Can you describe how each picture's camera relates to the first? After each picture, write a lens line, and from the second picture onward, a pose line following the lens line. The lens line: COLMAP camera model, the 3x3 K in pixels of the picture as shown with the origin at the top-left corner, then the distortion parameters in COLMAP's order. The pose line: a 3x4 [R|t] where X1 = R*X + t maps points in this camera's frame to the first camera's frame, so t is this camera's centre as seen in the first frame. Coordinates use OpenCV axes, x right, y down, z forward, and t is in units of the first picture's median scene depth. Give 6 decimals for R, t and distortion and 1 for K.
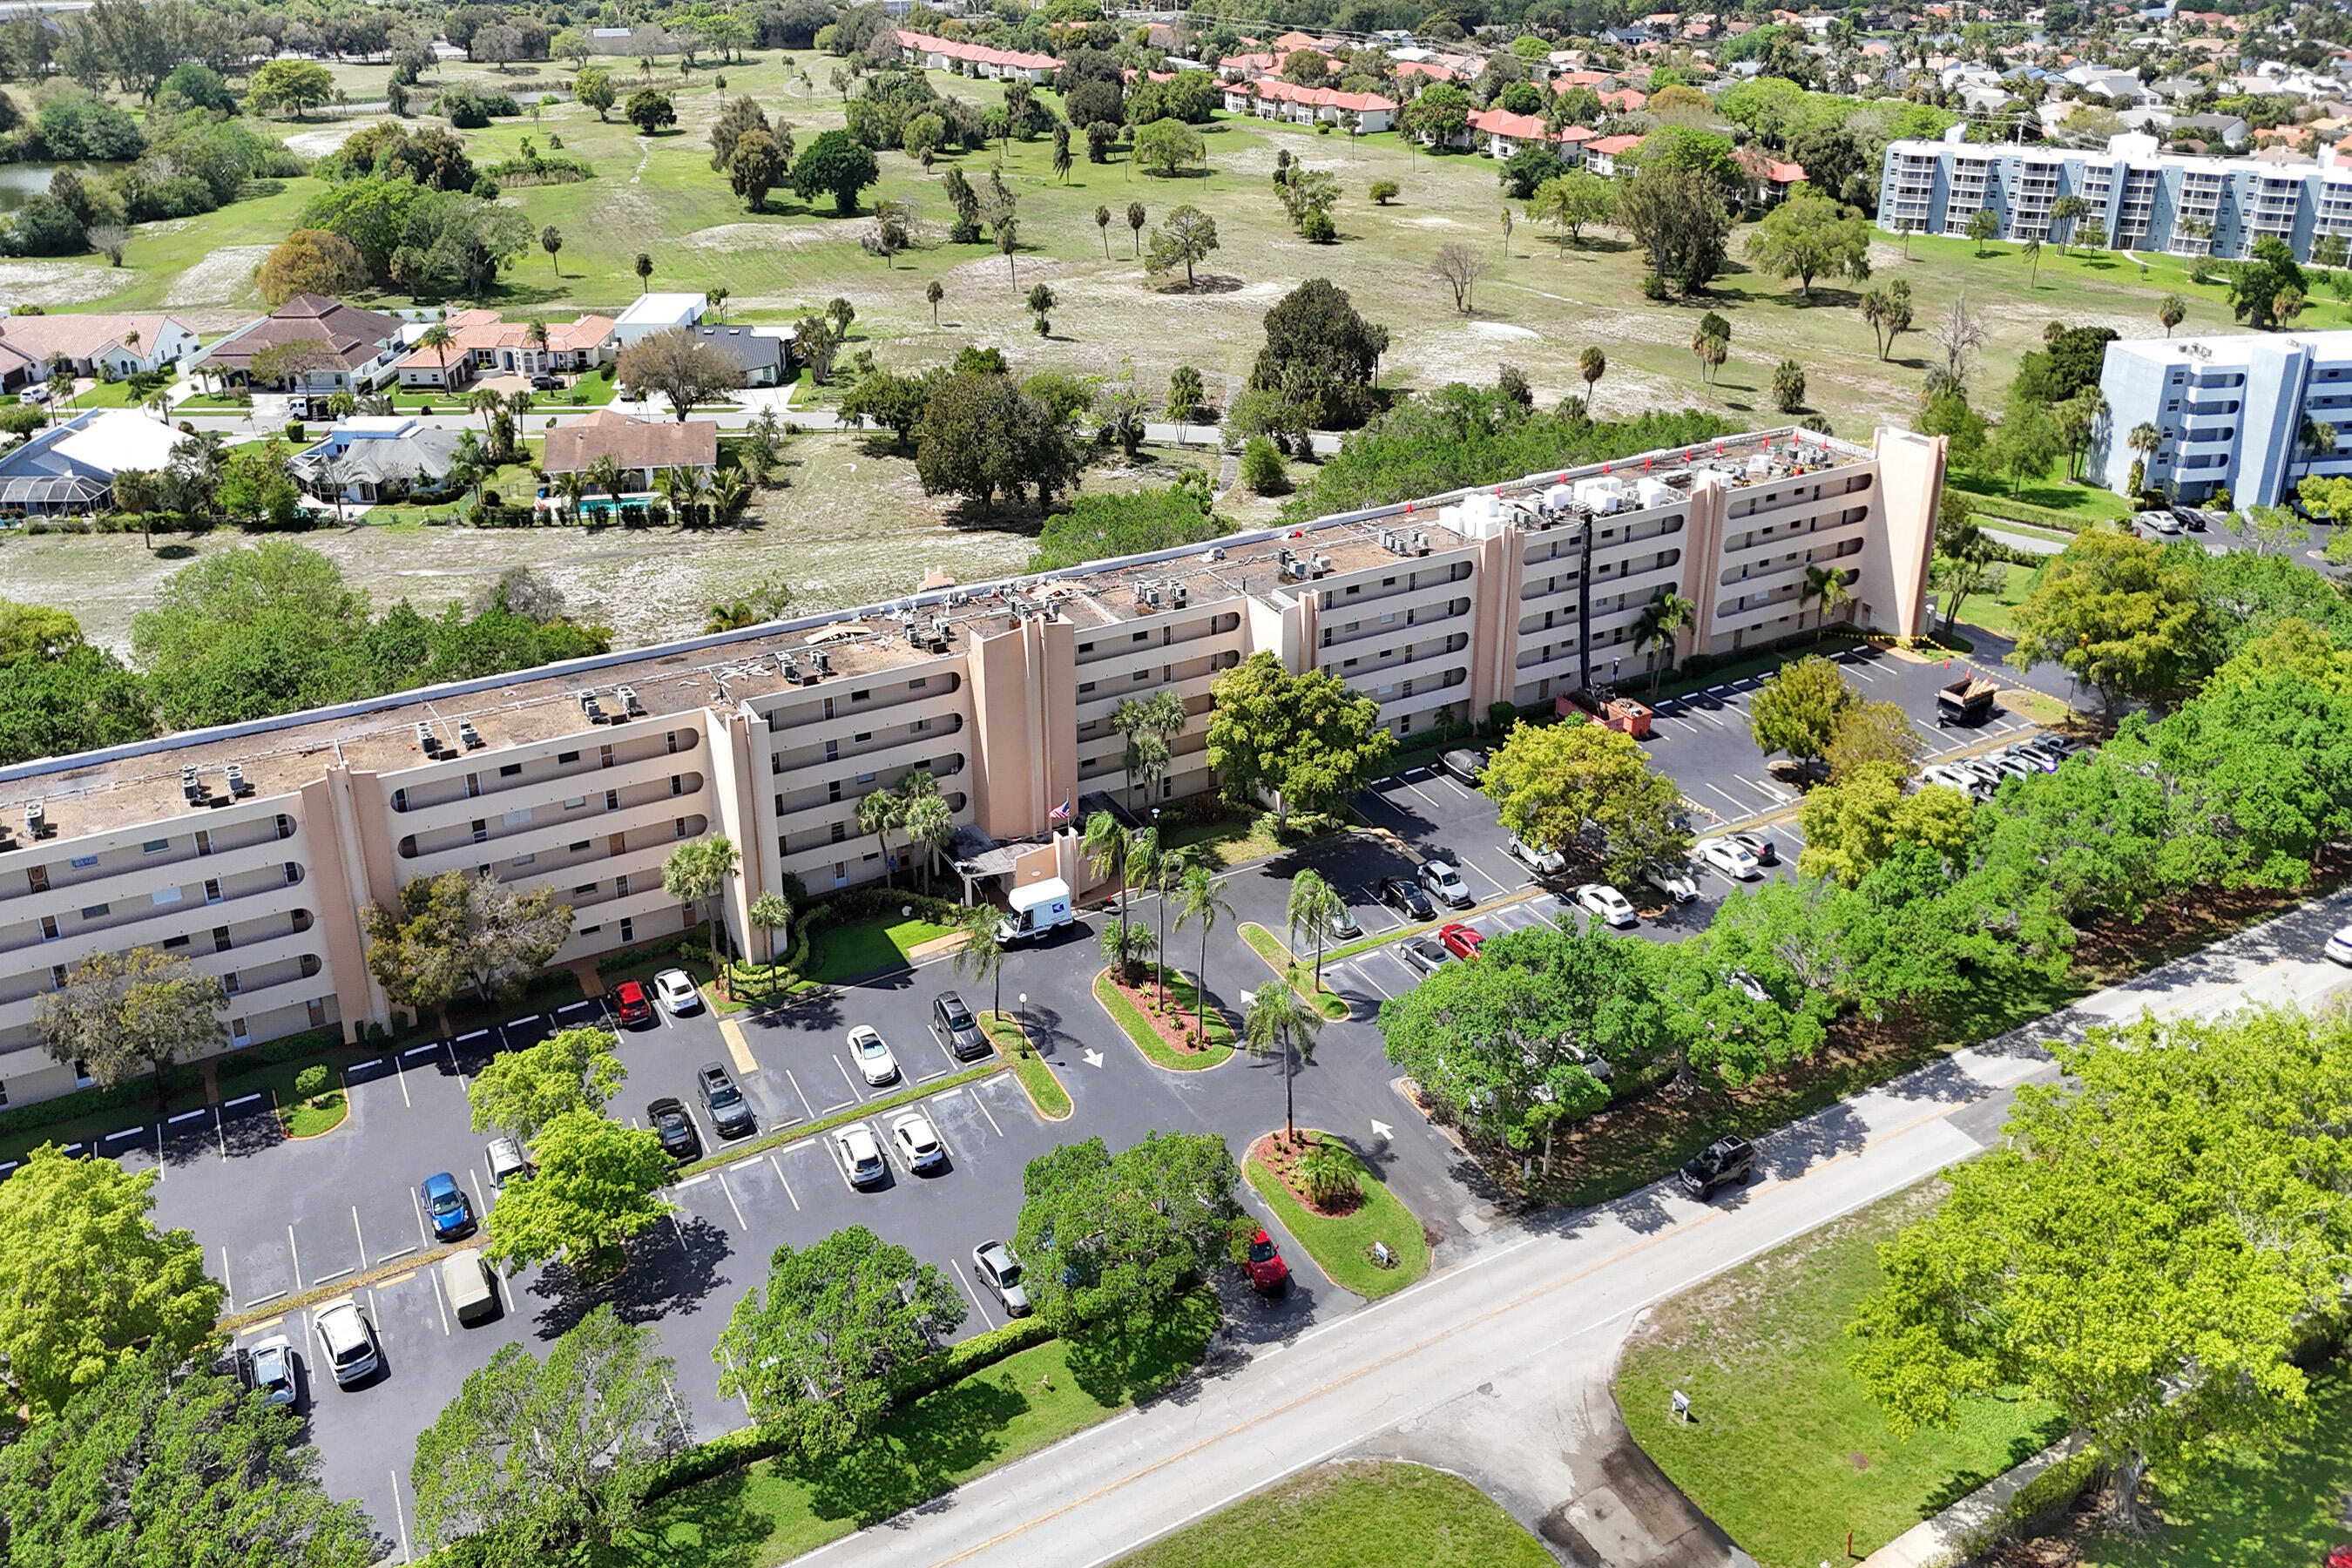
lens RADIAL K [[1786.4, 0, 1190.1], [0, 1786.4, 635.6], [0, 0, 1]] dist [0.084131, -0.086093]
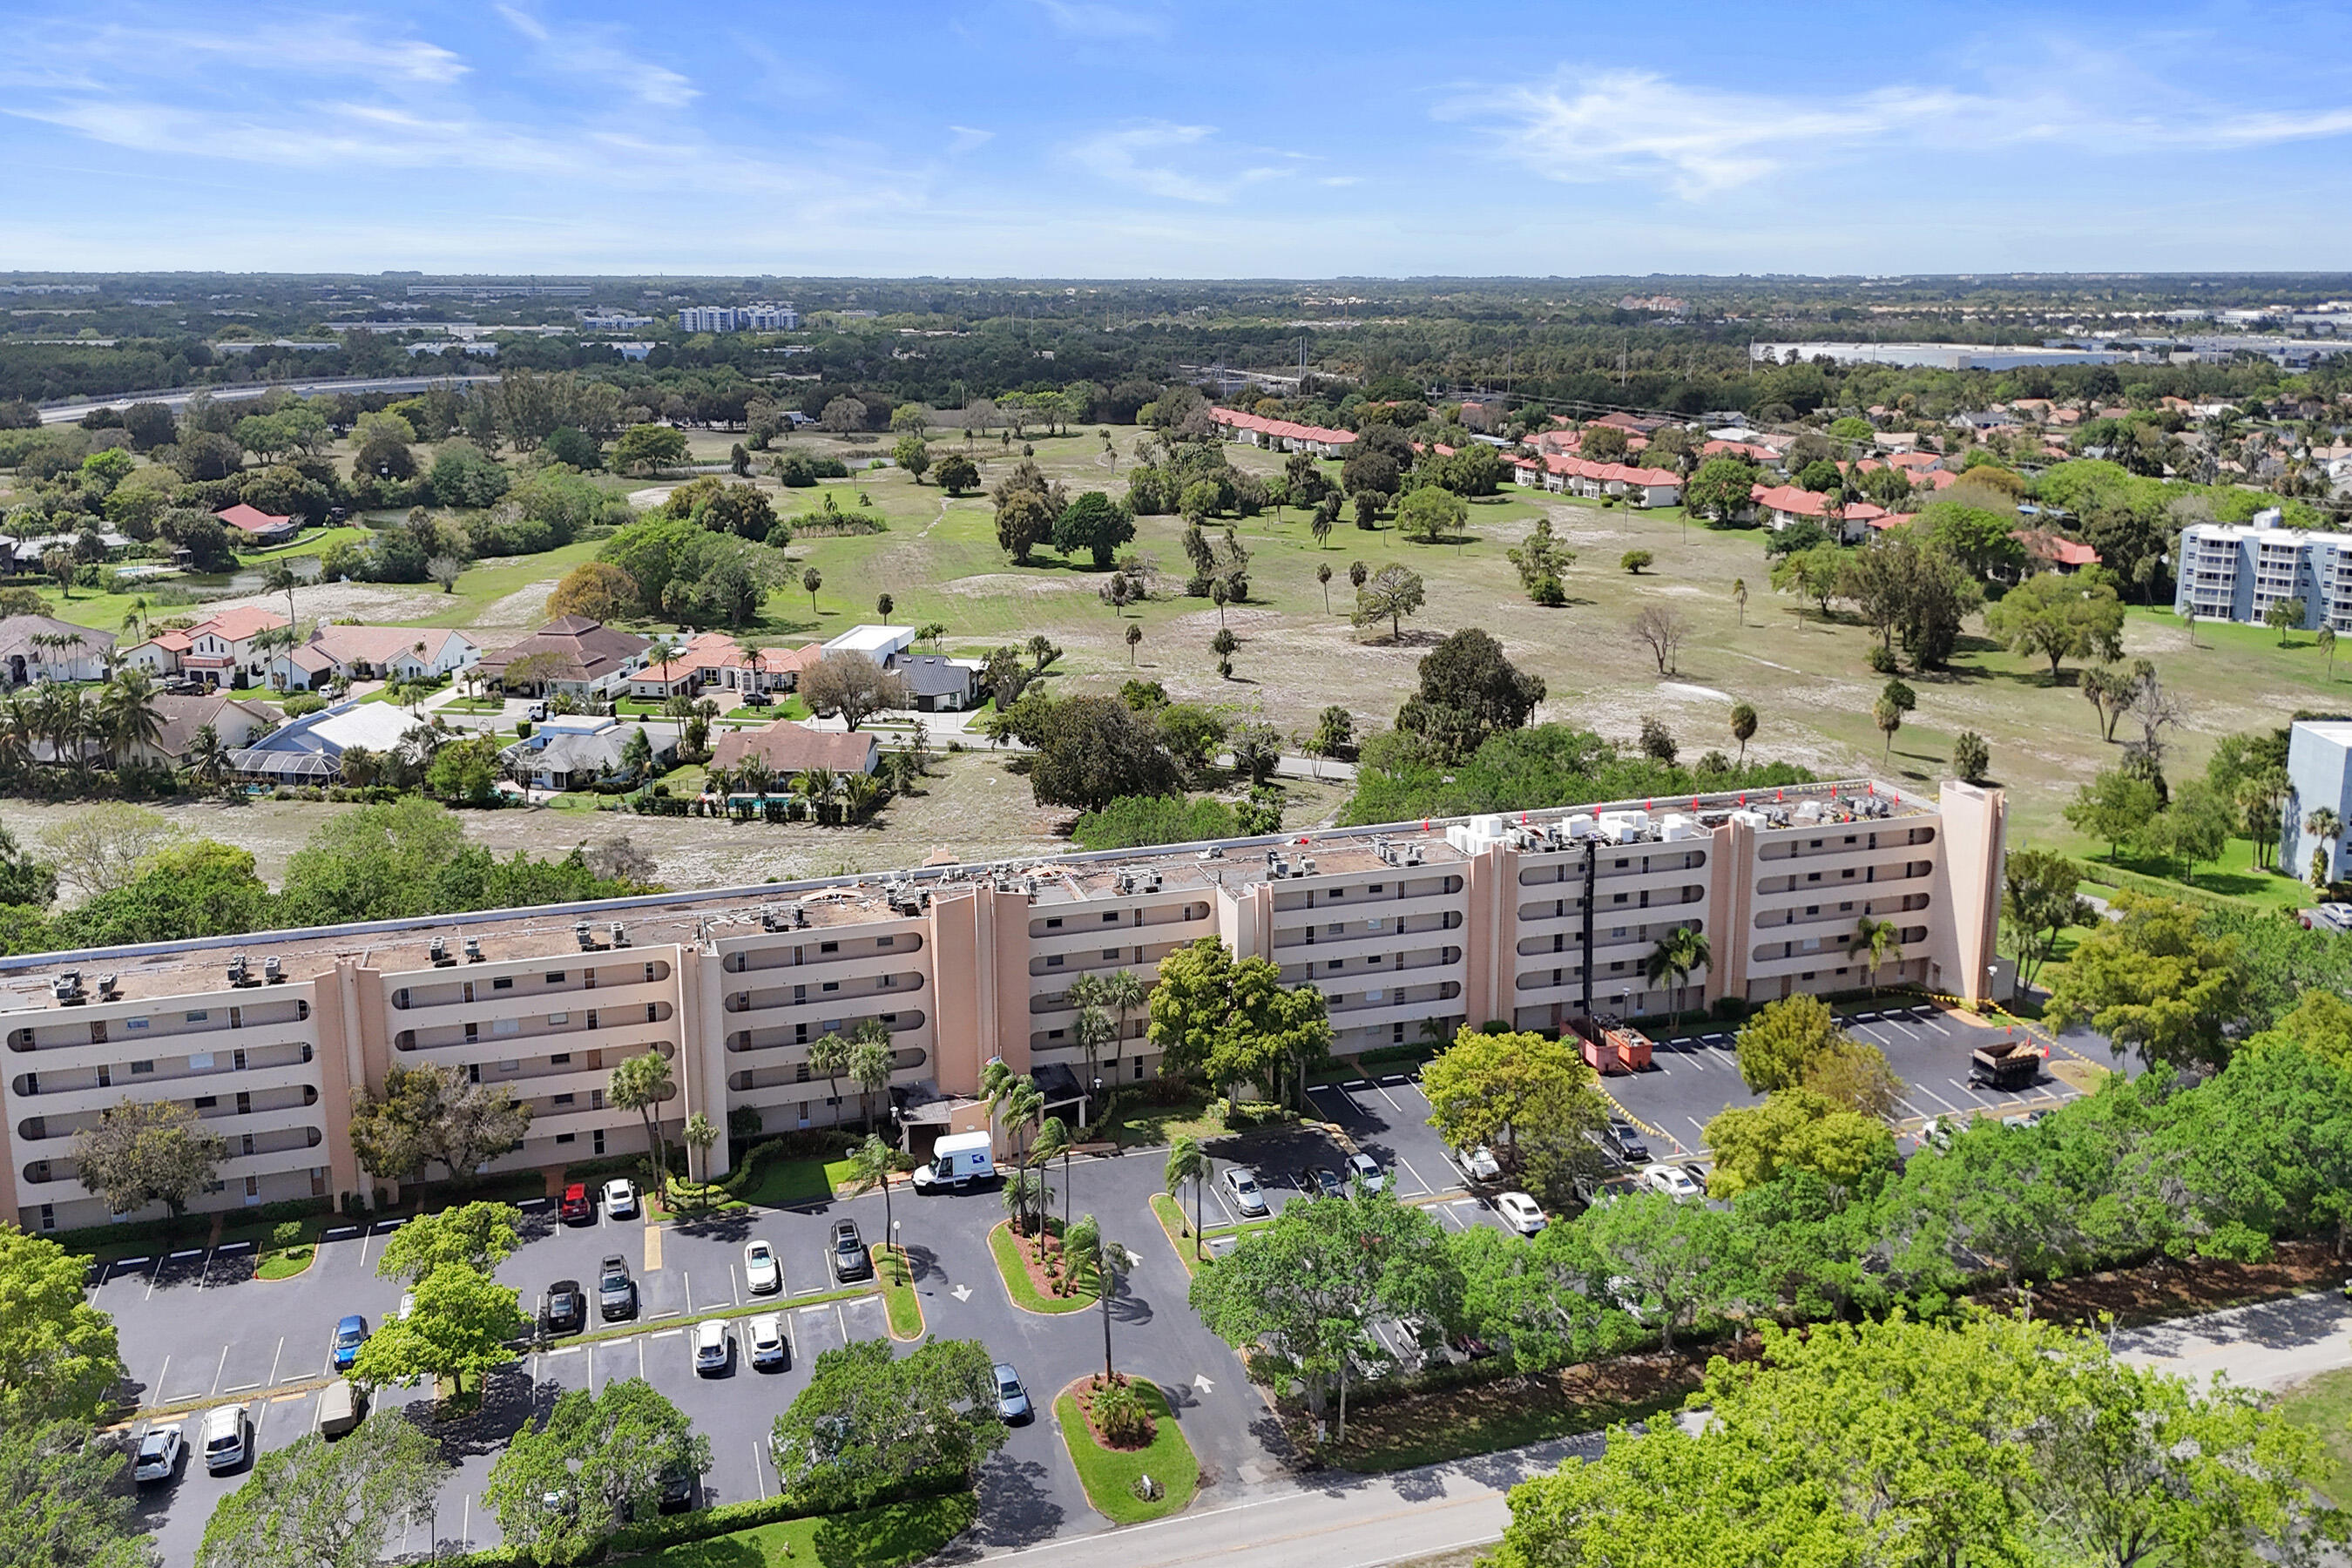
lens RADIAL K [[1873.0, 0, 1186.7], [0, 1873.0, 734.4], [0, 0, 1]] dist [0.096557, -0.112040]
pose [[0.979341, 0.046910, -0.196699, 0.157291], [-0.077016, 0.985936, -0.148318, 0.037411], [0.186975, 0.160403, 0.969181, -0.059030]]
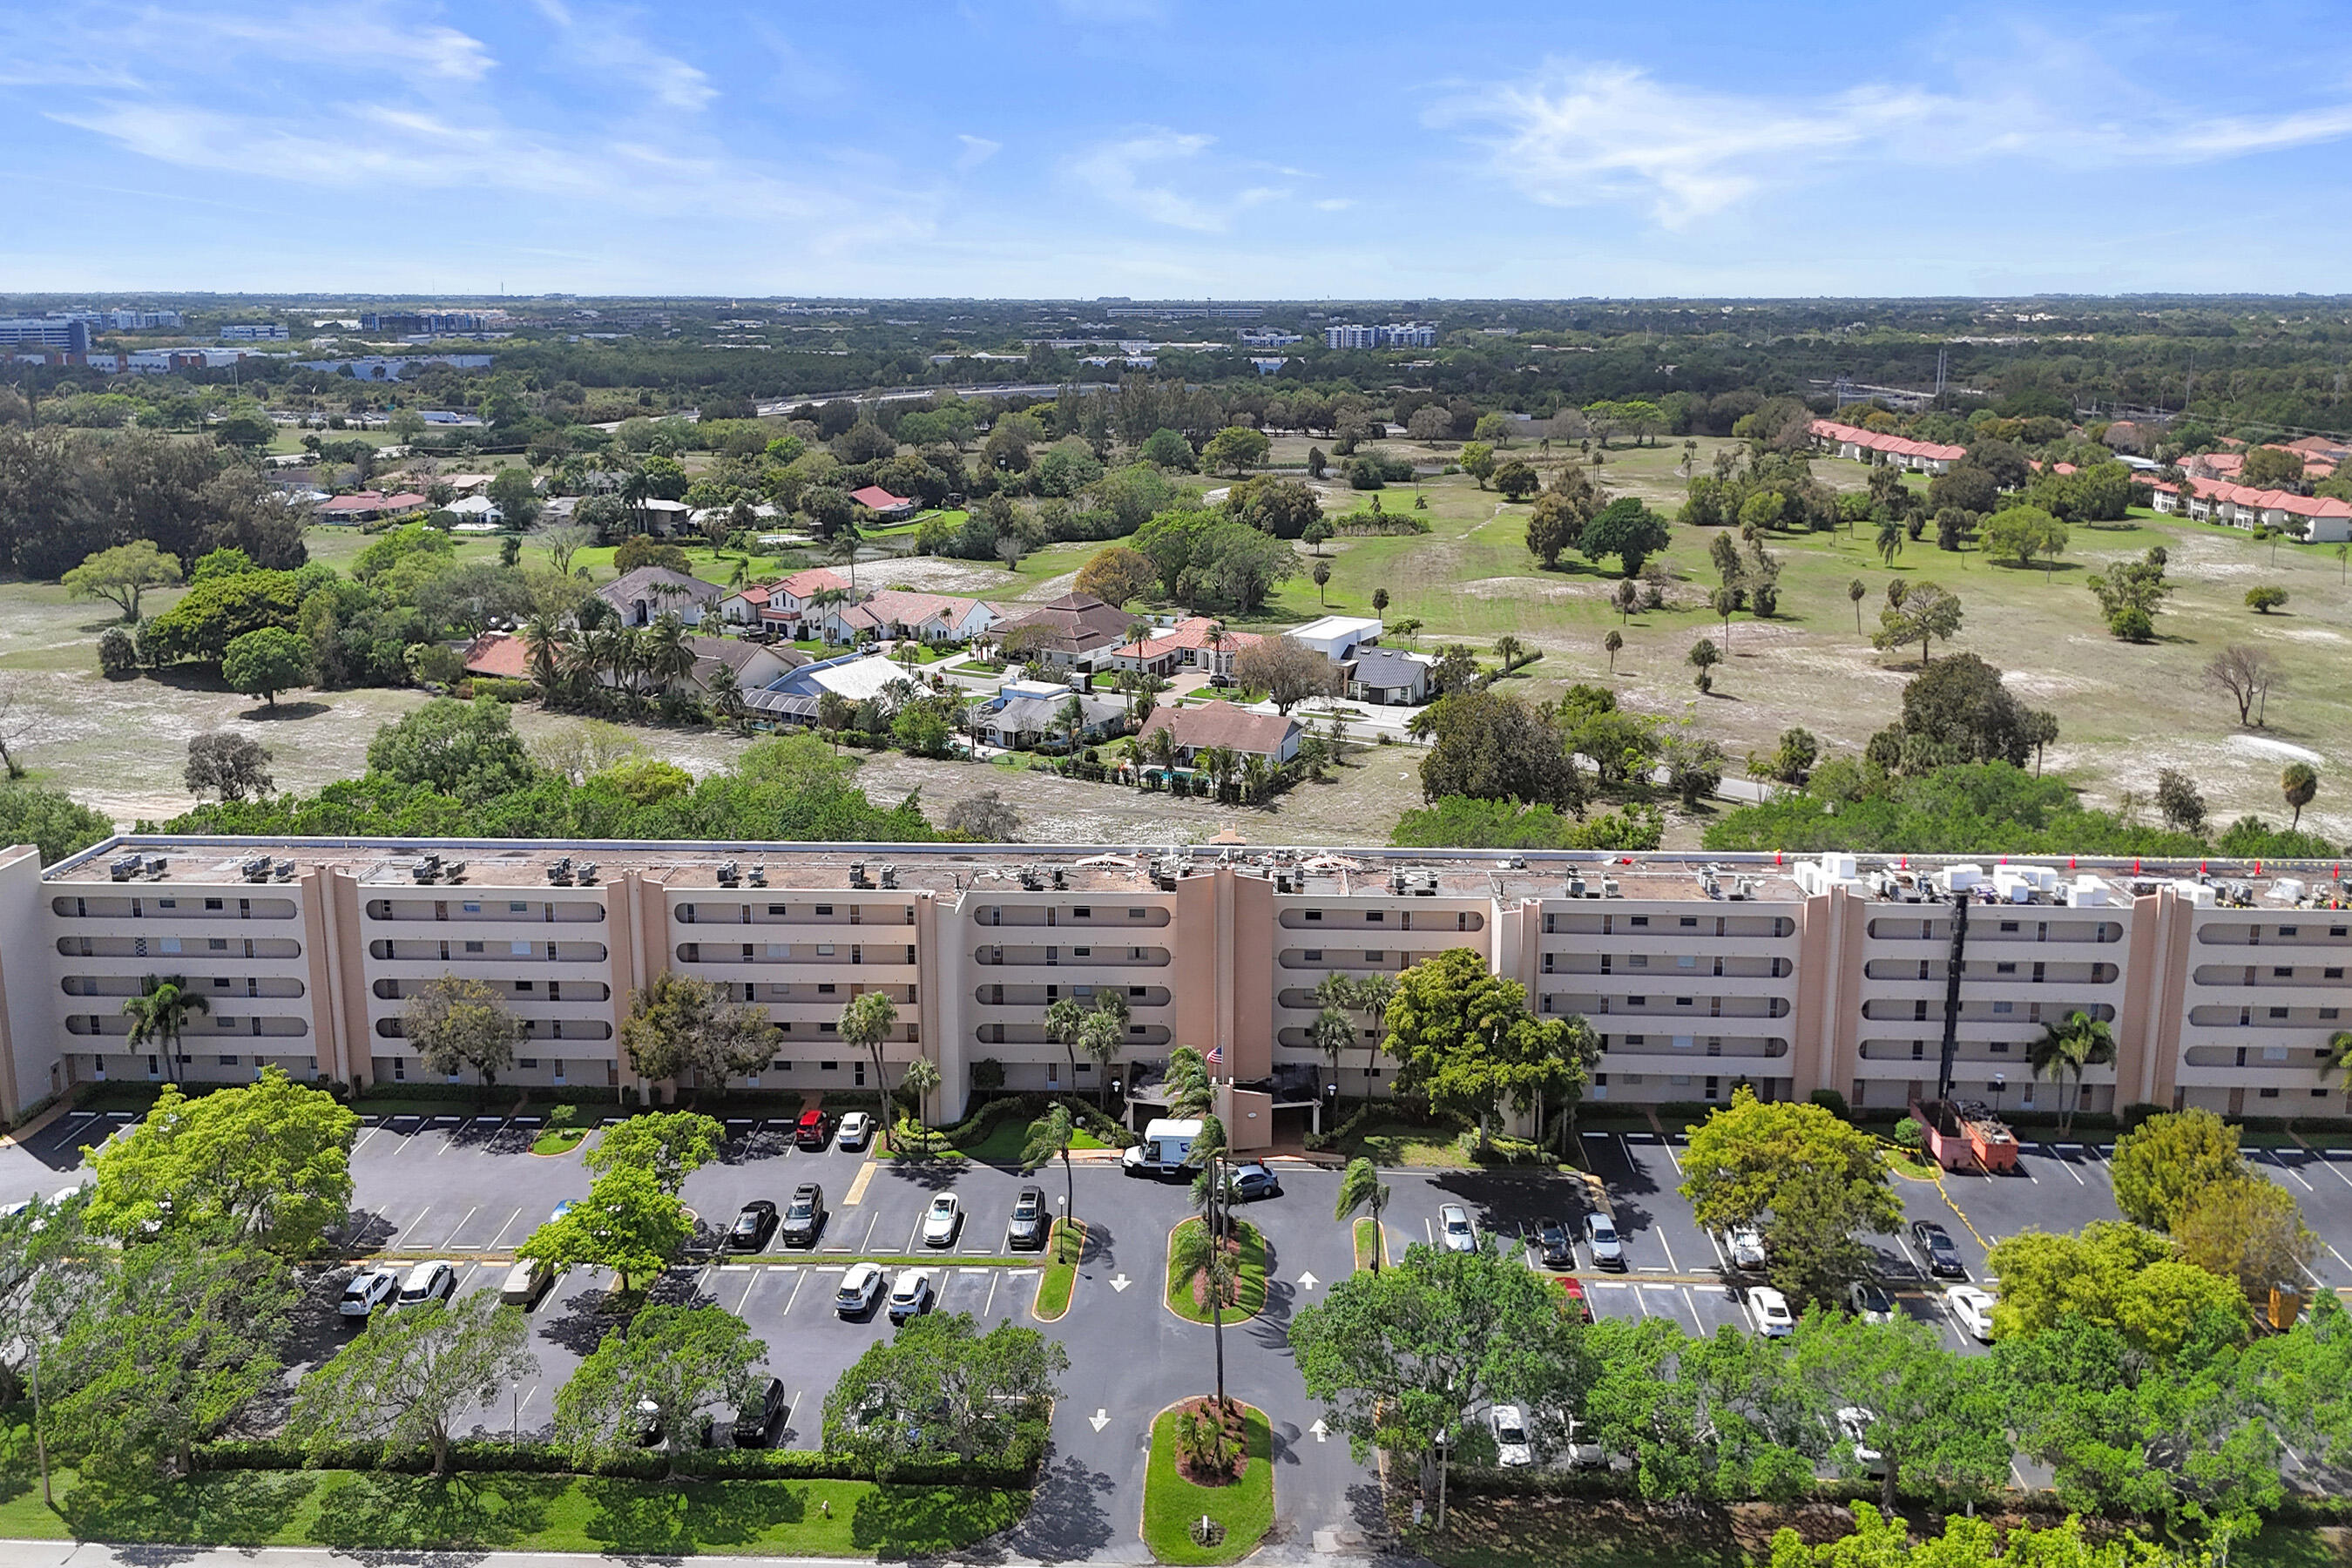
lens RADIAL K [[1810.1, 0, 1177.1], [0, 1810.1, 704.7], [0, 0, 1]] dist [0.086689, -0.087619]
pose [[0.850316, 0.113363, -0.513918, 0.263500], [-0.201476, 0.972251, -0.118892, 0.019116], [0.486179, 0.204638, 0.849561, 0.040435]]
